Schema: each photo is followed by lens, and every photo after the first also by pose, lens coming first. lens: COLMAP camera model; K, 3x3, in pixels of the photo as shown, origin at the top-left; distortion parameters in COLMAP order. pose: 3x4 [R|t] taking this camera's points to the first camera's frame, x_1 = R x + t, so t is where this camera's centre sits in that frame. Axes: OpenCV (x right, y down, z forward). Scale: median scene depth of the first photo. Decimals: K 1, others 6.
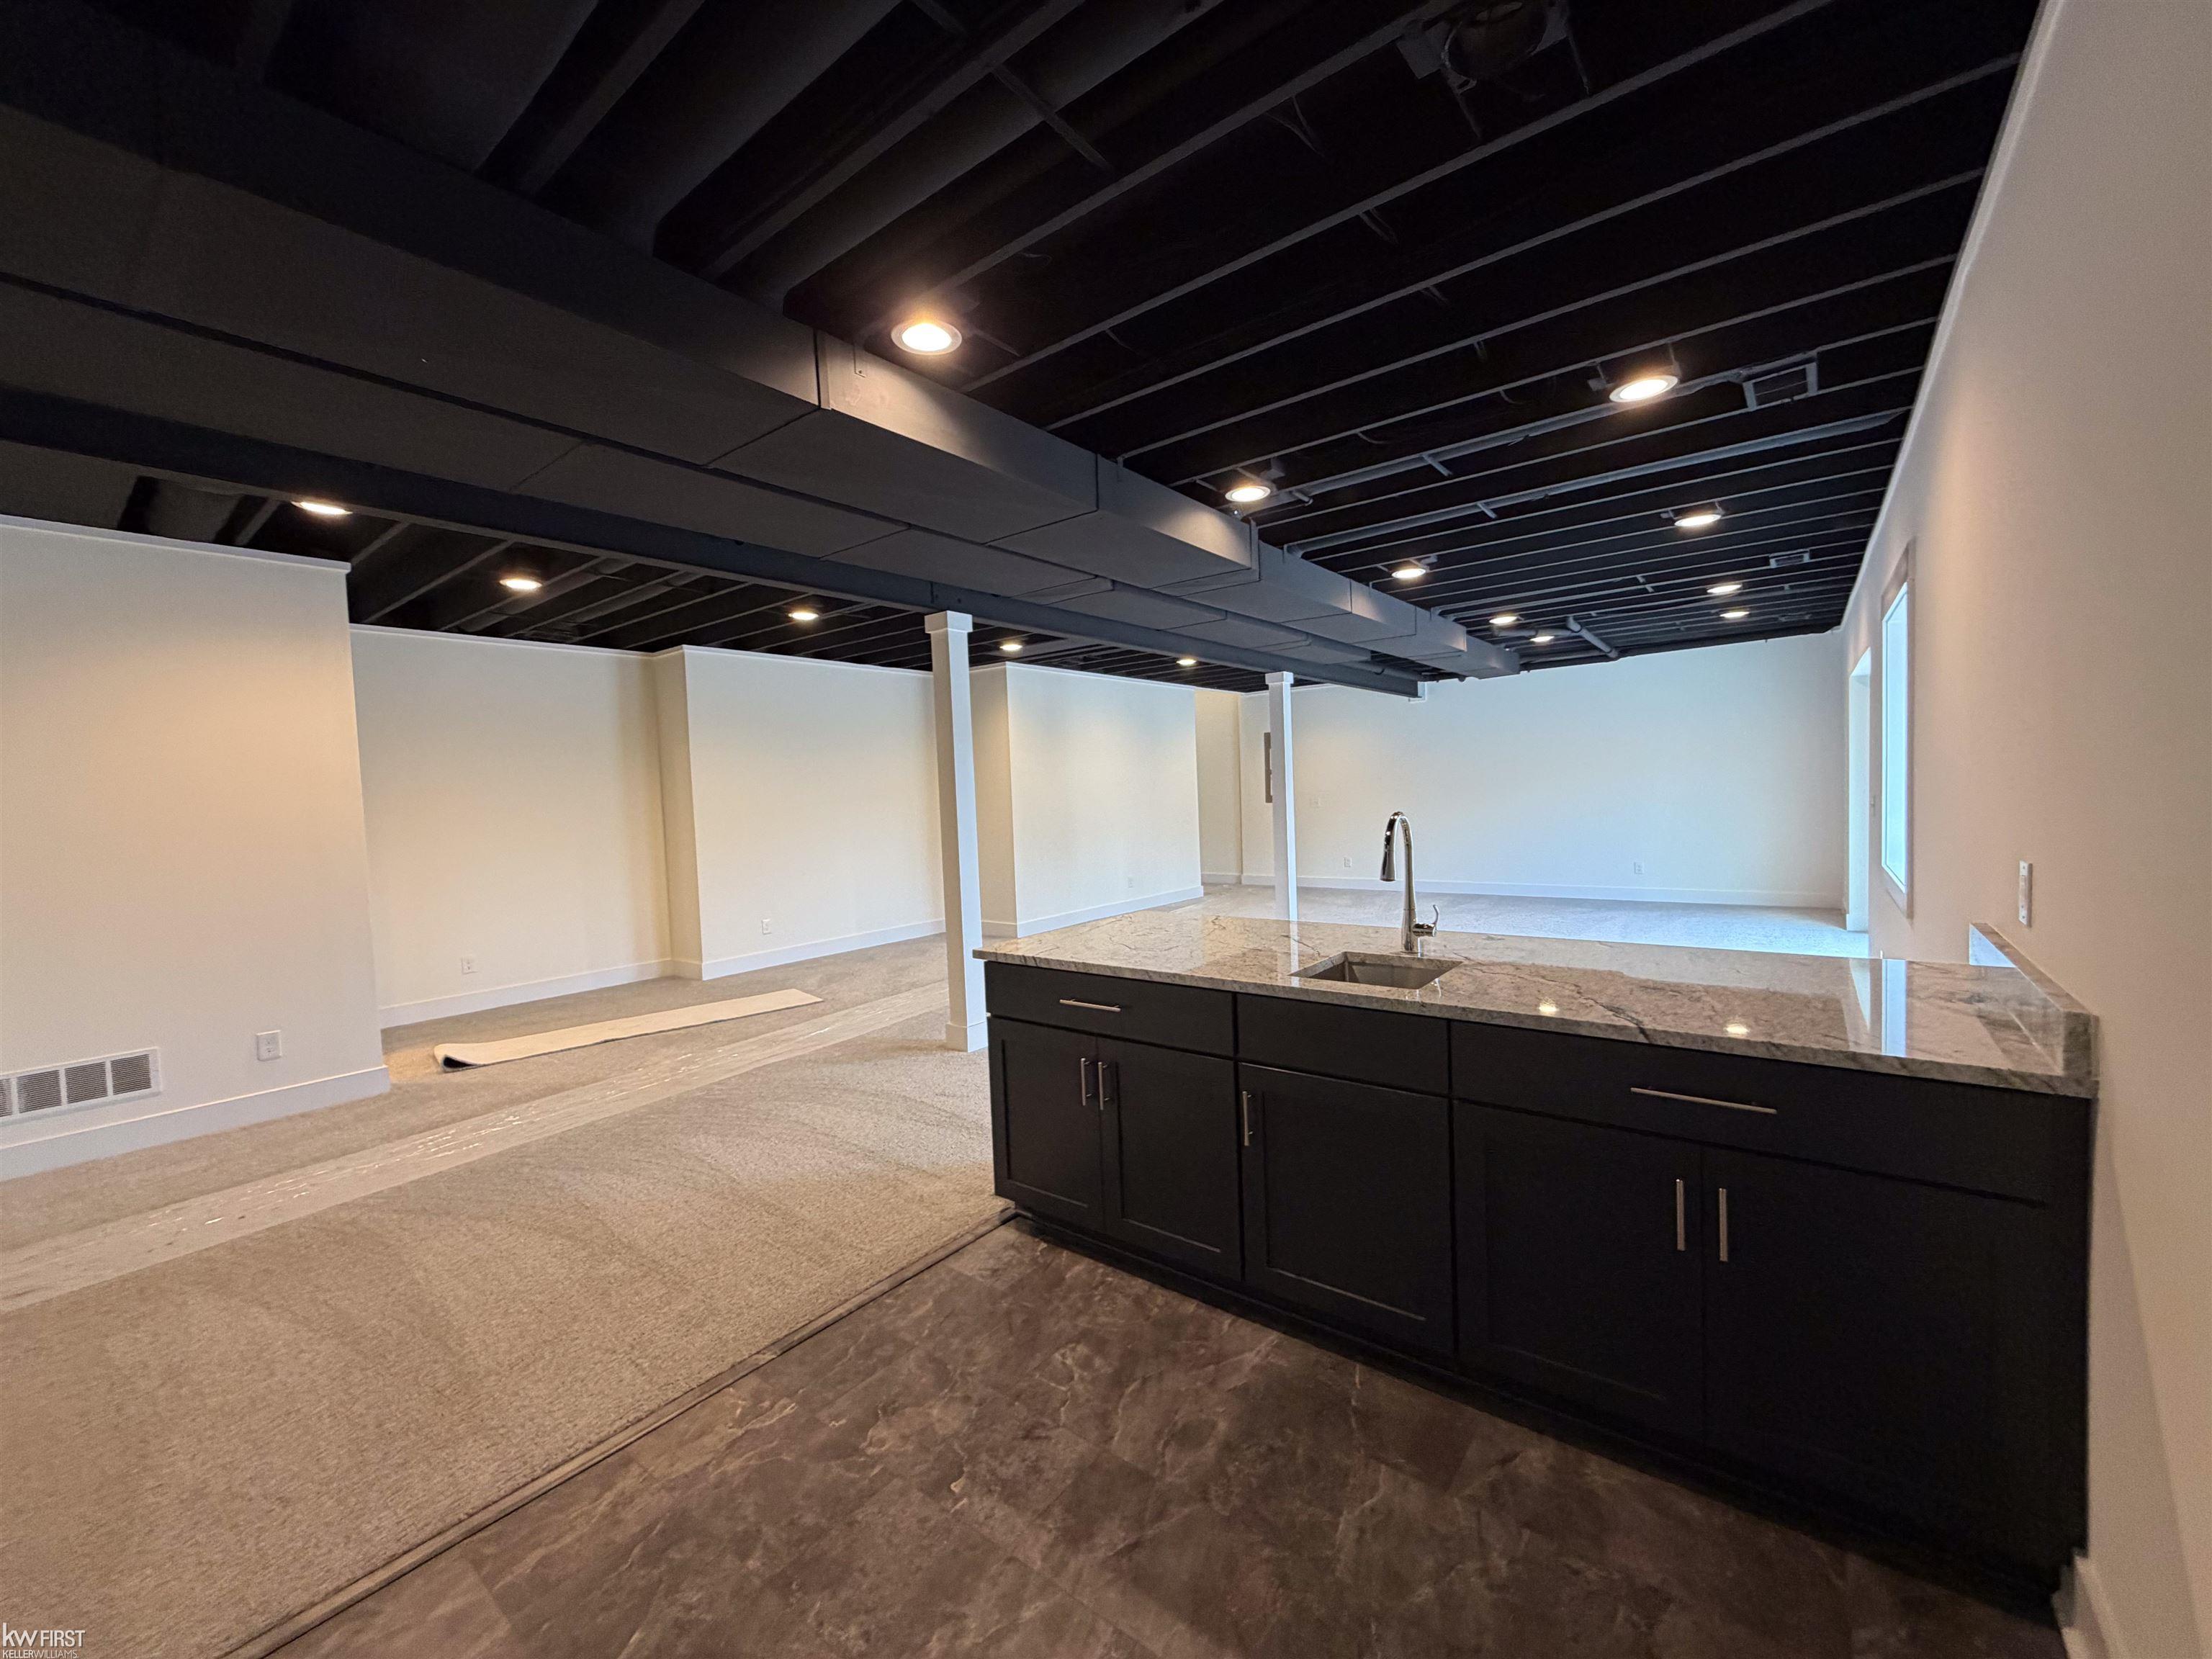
lens RADIAL K [[878.4, 0, 1094.0], [0, 878.4, 828.3], [0, 0, 1]] dist [0.000058, -0.000163]
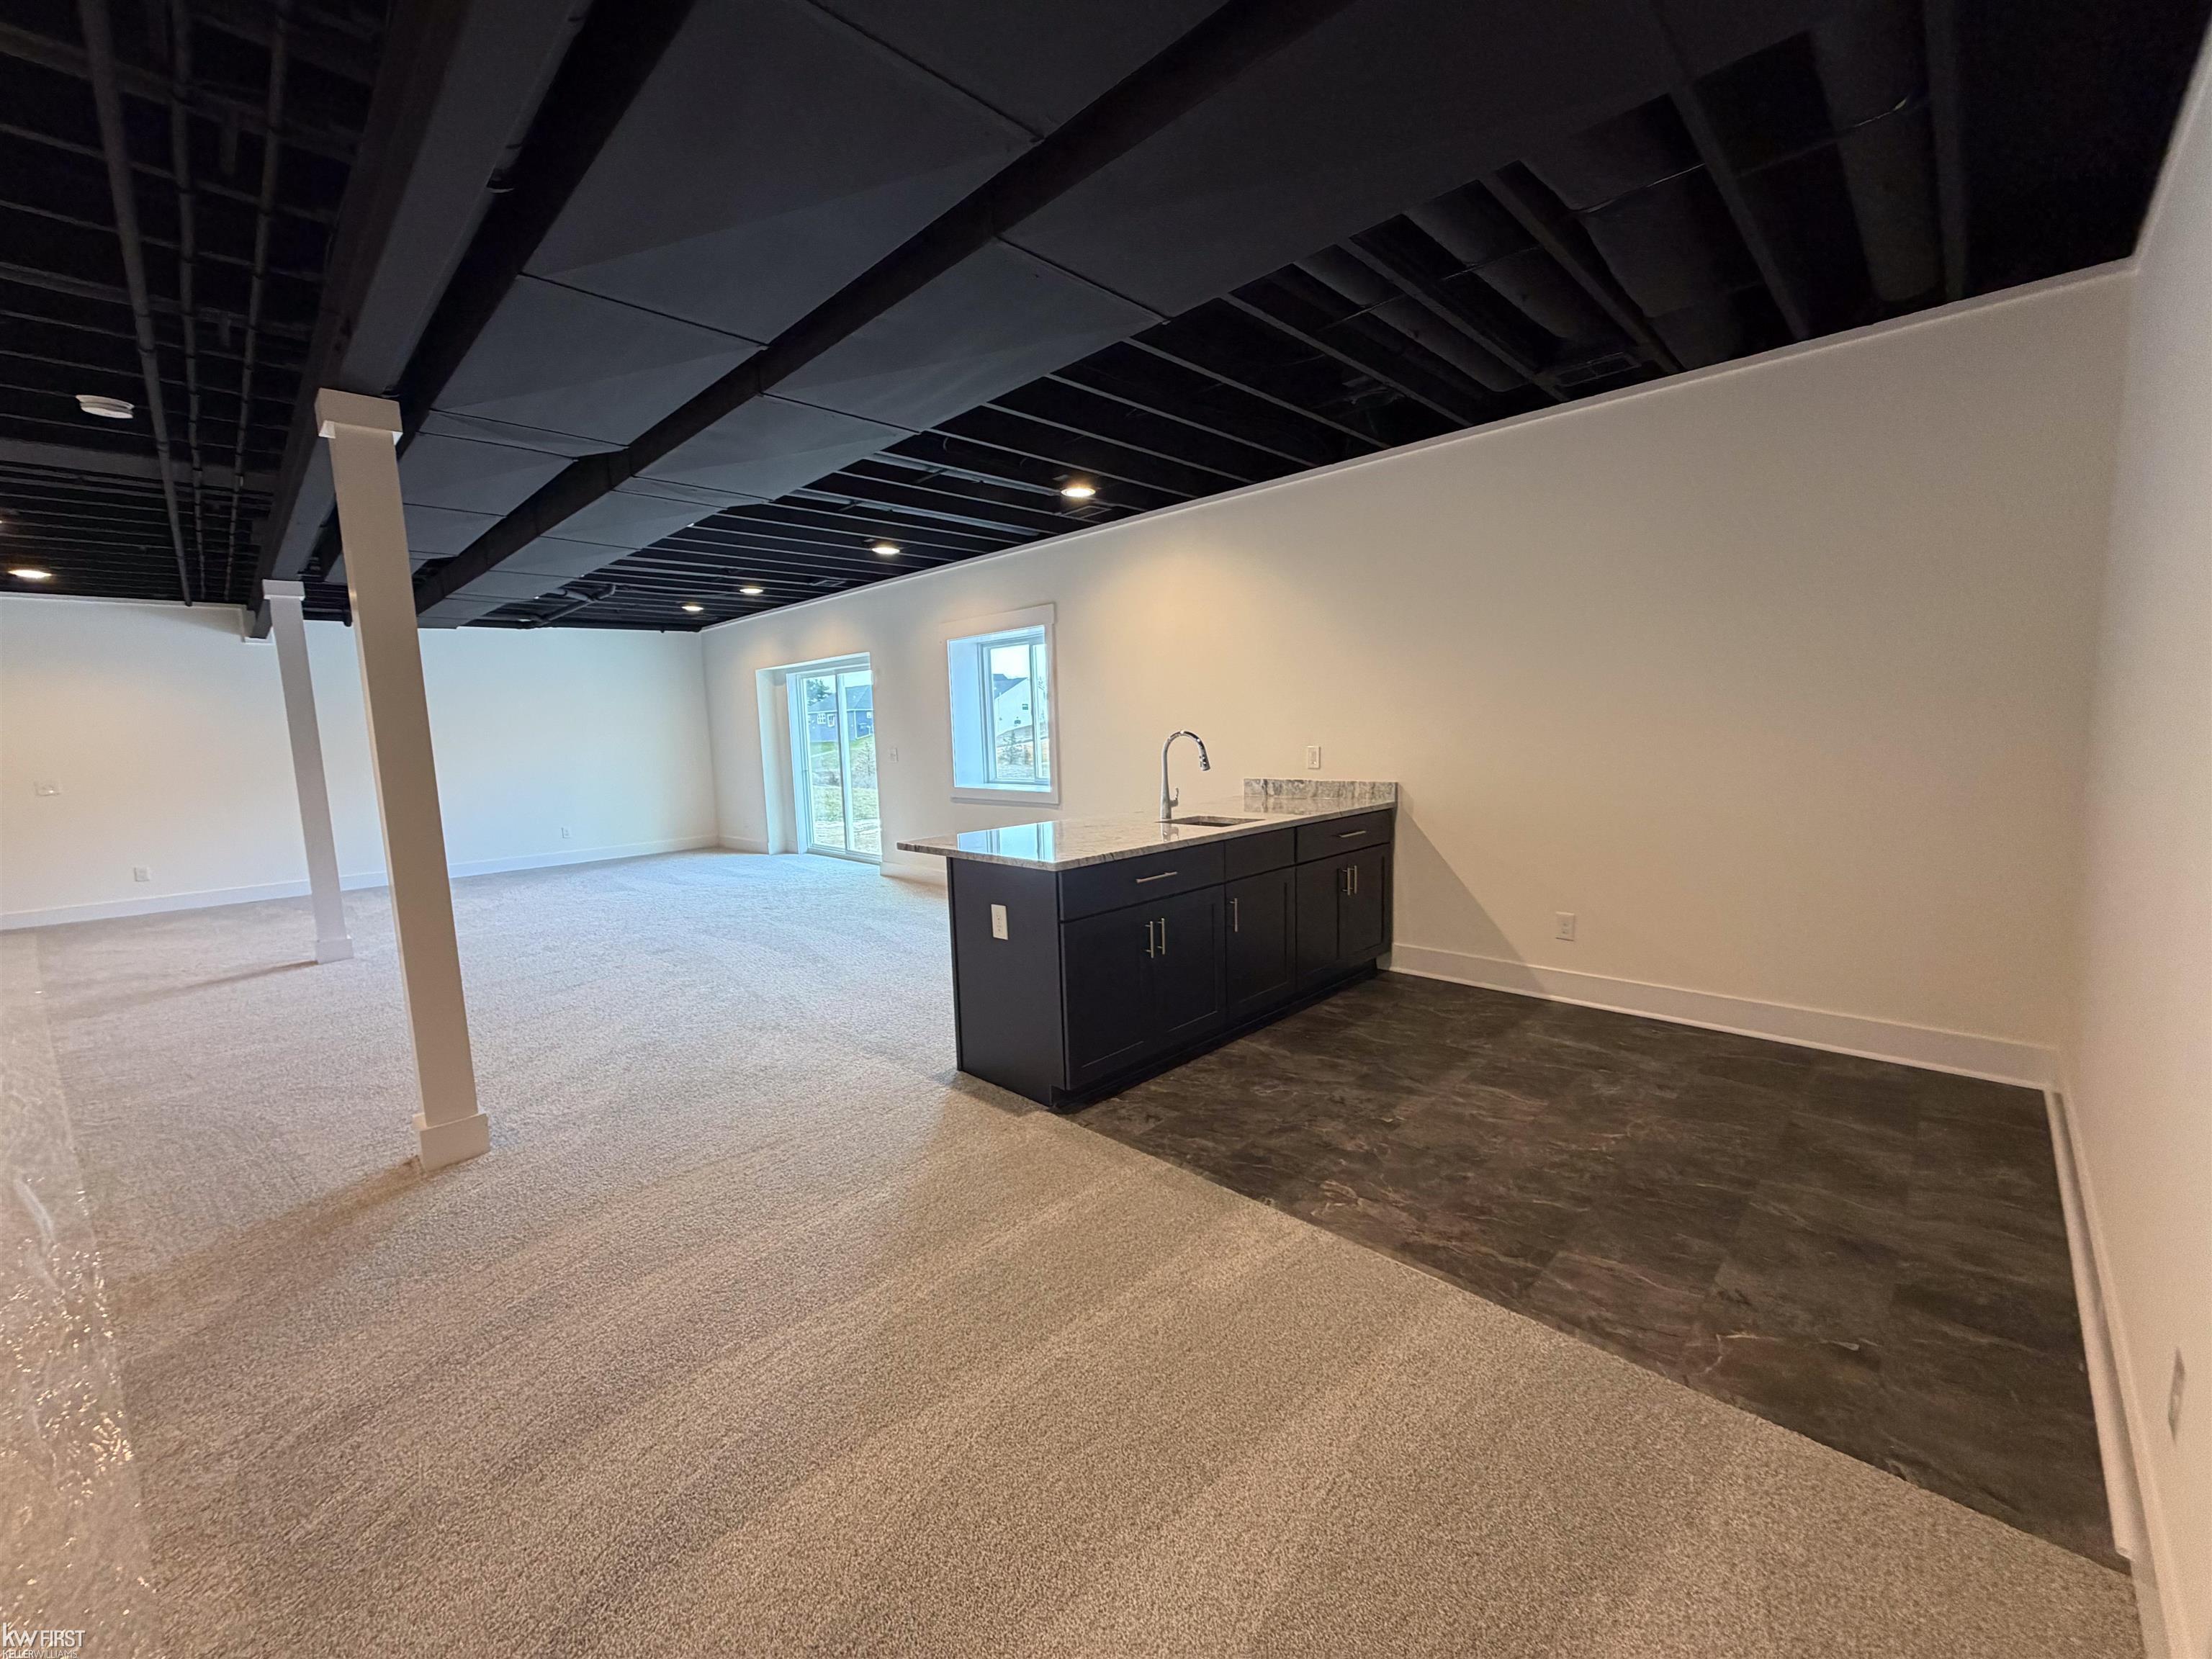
lens RADIAL K [[878.4, 0, 1095.1], [0, 878.4, 829.1], [0, 0, 1]] dist [0.000058, -0.000163]
pose [[0.123574, -0.085555, 0.988640, -1.678020], [0.071189, 0.994474, 0.077161, 0.030525], [-0.989779, 0.060845, 0.128982, 1.197953]]
